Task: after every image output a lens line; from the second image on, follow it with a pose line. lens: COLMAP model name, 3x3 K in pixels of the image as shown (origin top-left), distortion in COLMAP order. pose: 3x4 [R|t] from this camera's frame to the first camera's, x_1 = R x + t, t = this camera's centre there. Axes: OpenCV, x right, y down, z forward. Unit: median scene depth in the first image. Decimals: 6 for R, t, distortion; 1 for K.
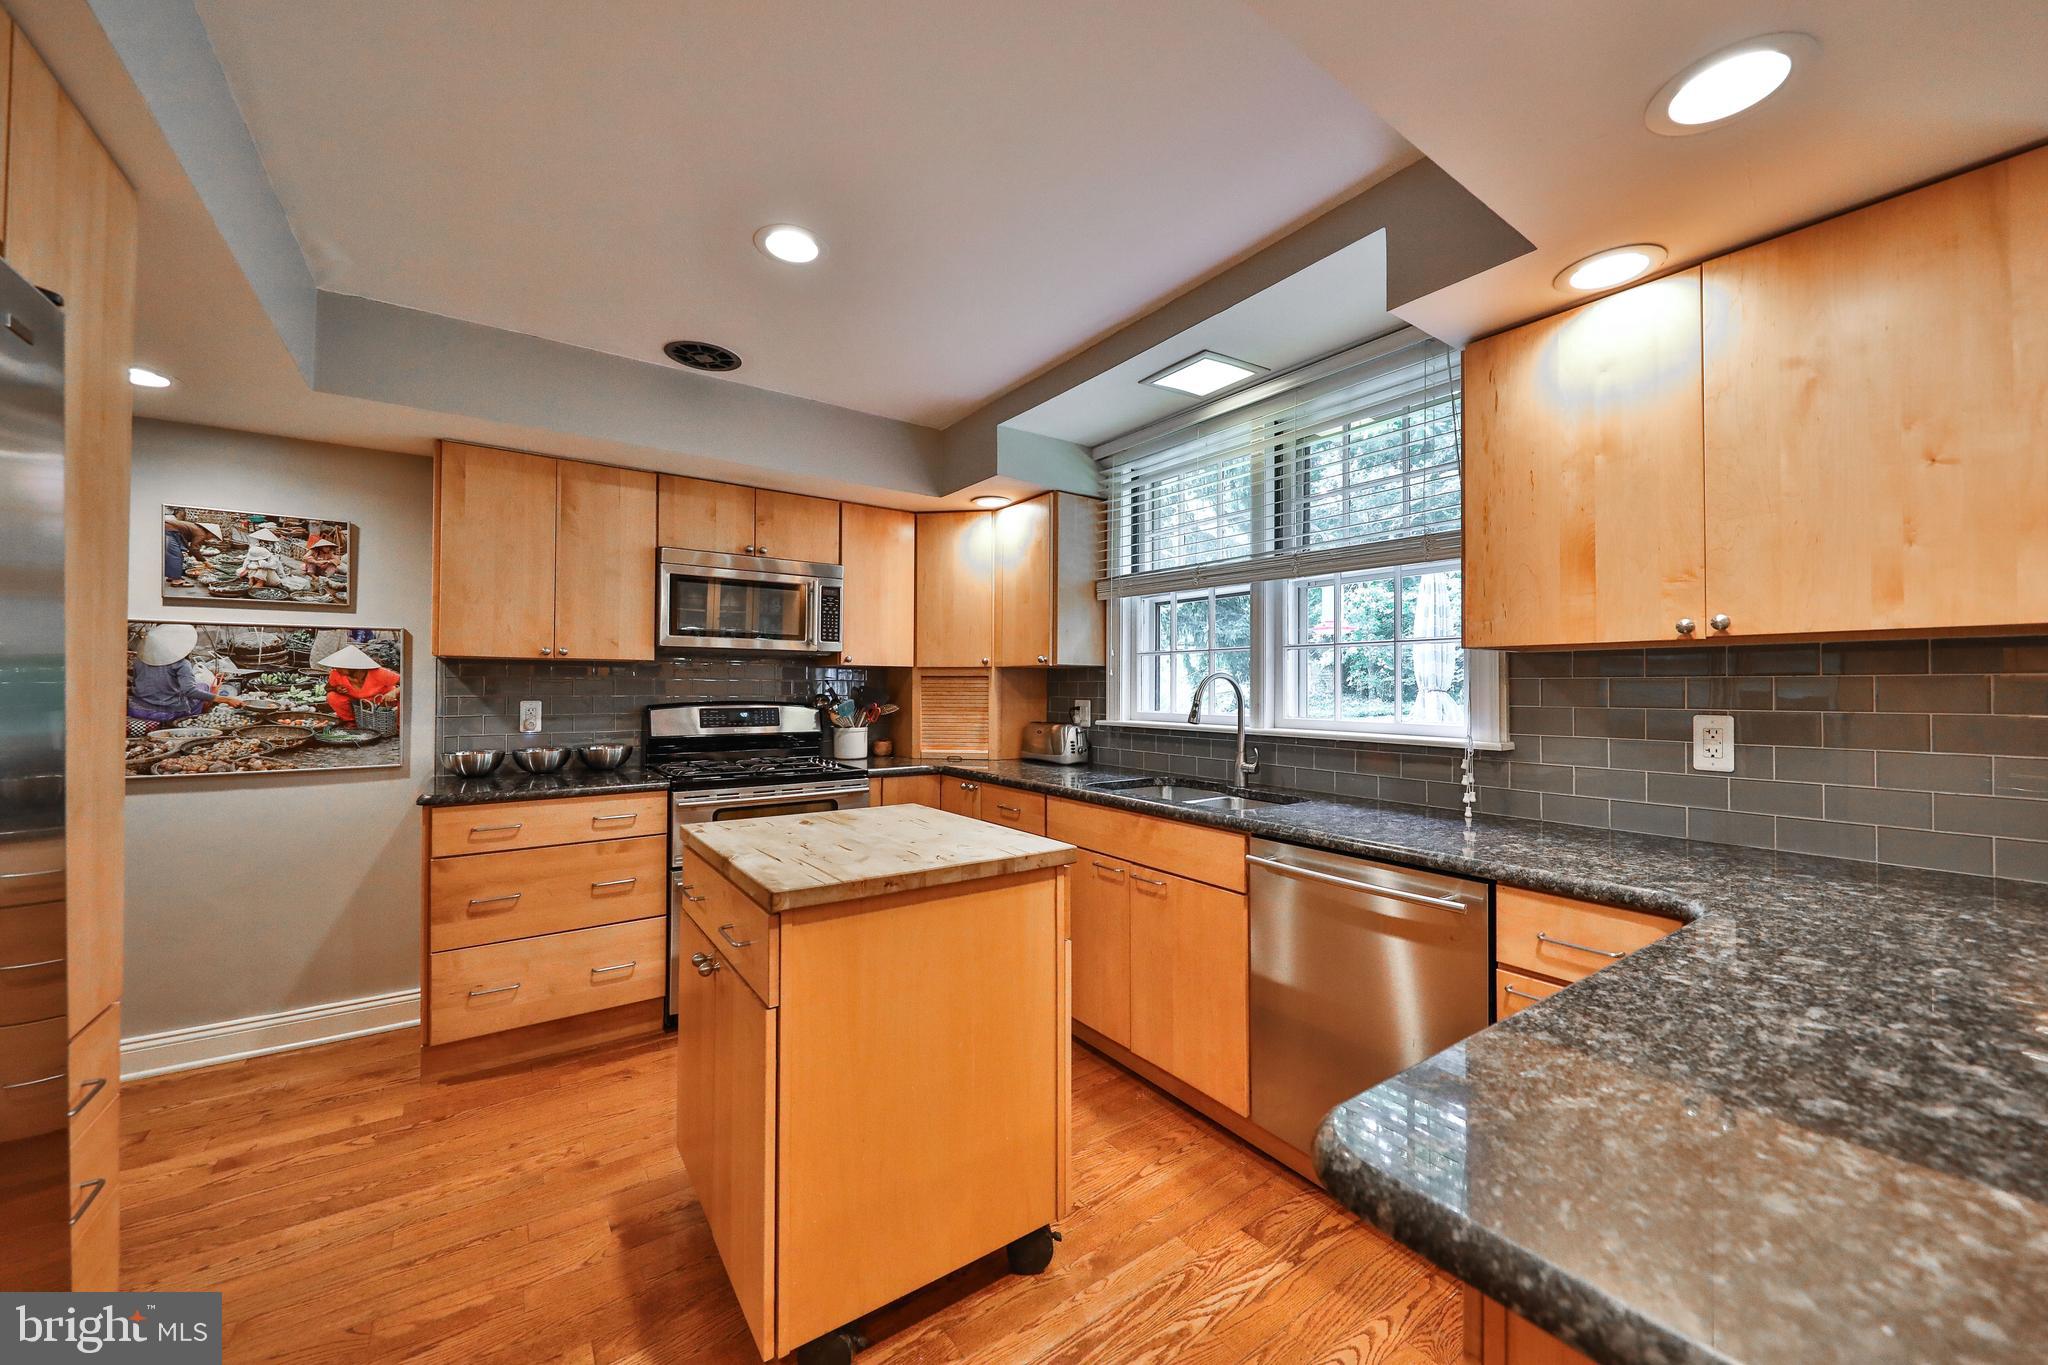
lens RADIAL K [[782.1, 0, 1053.4], [0, 782.1, 678.6], [0, 0, 1]] dist [0.024855, -0.007102]
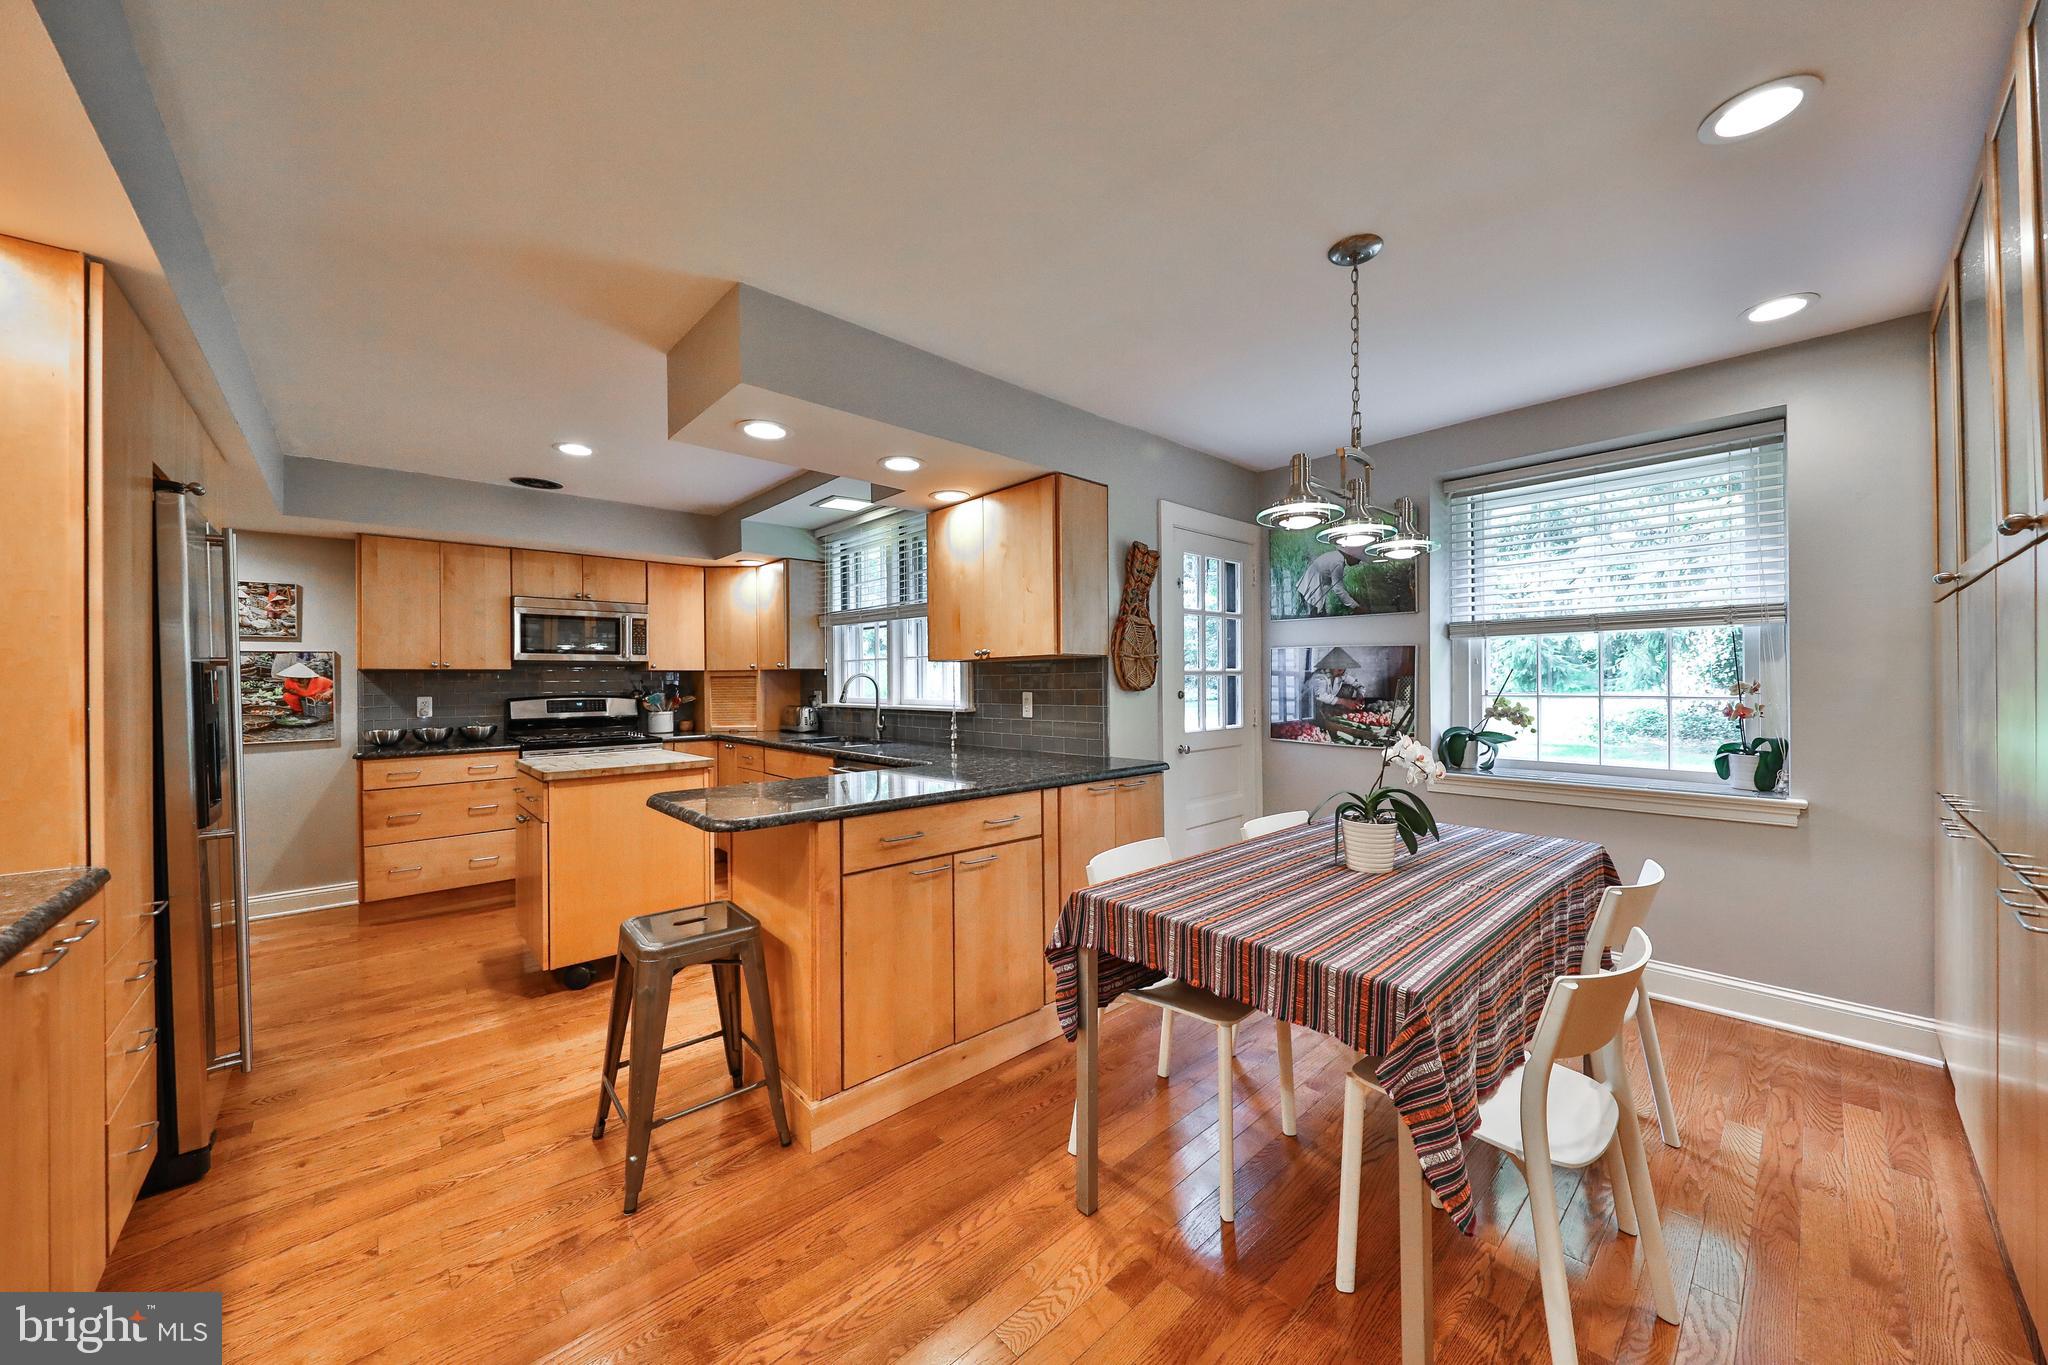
lens RADIAL K [[738.9, 0, 1070.3], [0, 738.9, 678.1], [0, 0, 1]] dist [-0.000969, -0.000230]
pose [[0.990481, -0.013454, 0.136992, 0.414077], [0.012437, 0.999888, 0.008275, -0.004806], [-0.137088, -0.006492, 0.990538, -0.637523]]
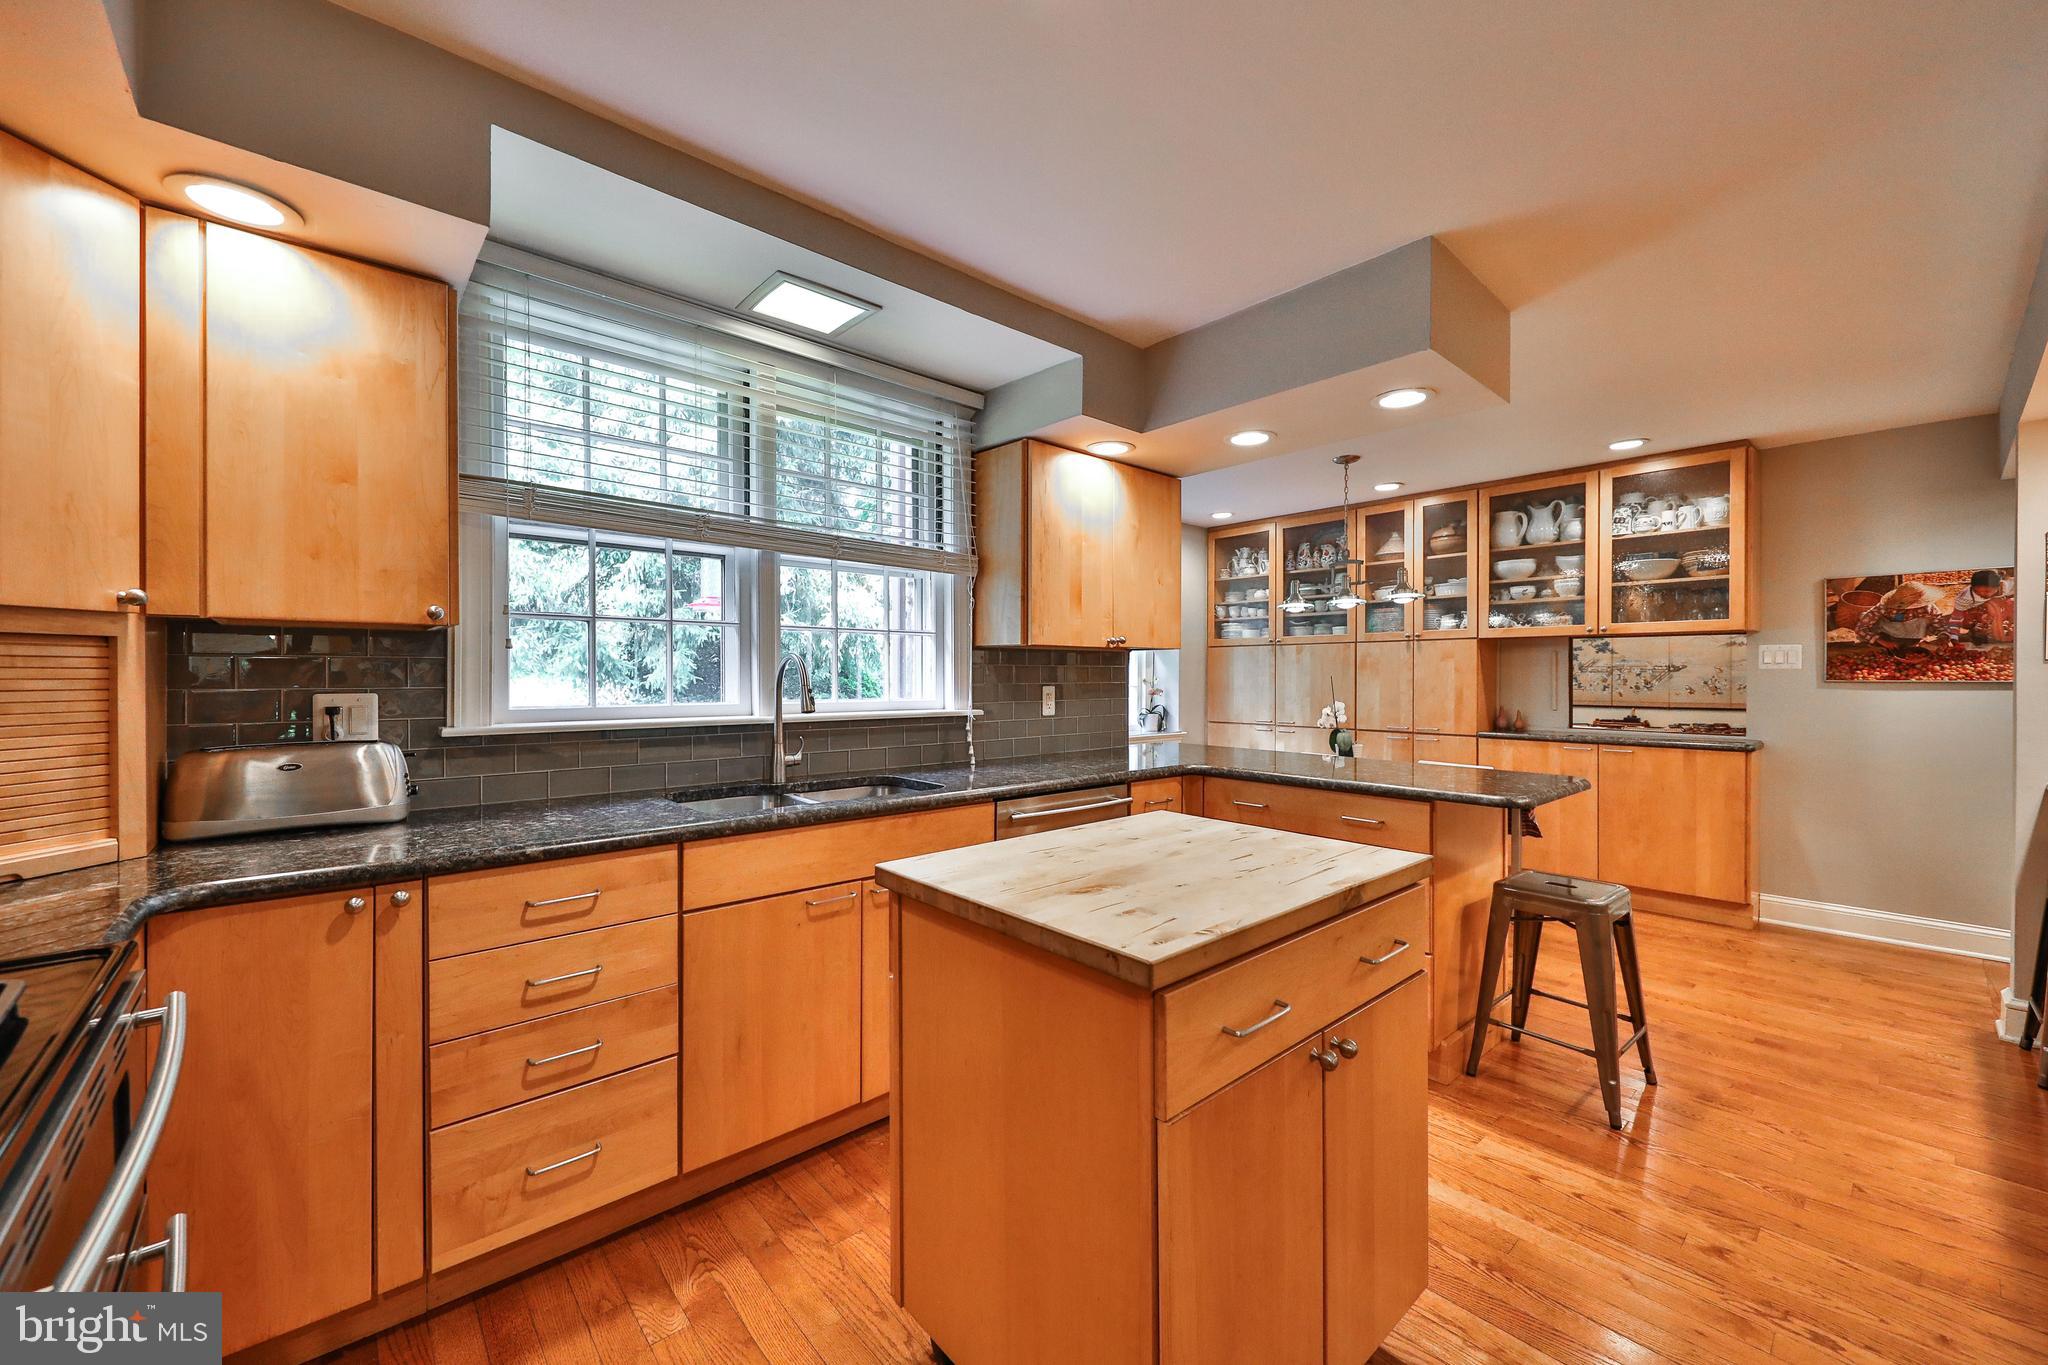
lens RADIAL K [[782.1, 0, 1053.4], [0, 782.1, 678.6], [0, 0, 1]] dist [0.024855, -0.007102]
pose [[-0.116521, -0.006688, 0.993166, -0.626821], [-0.011194, 0.999923, 0.005420, 0.011343], [-0.993125, -0.010486, -0.116587, 0.744601]]
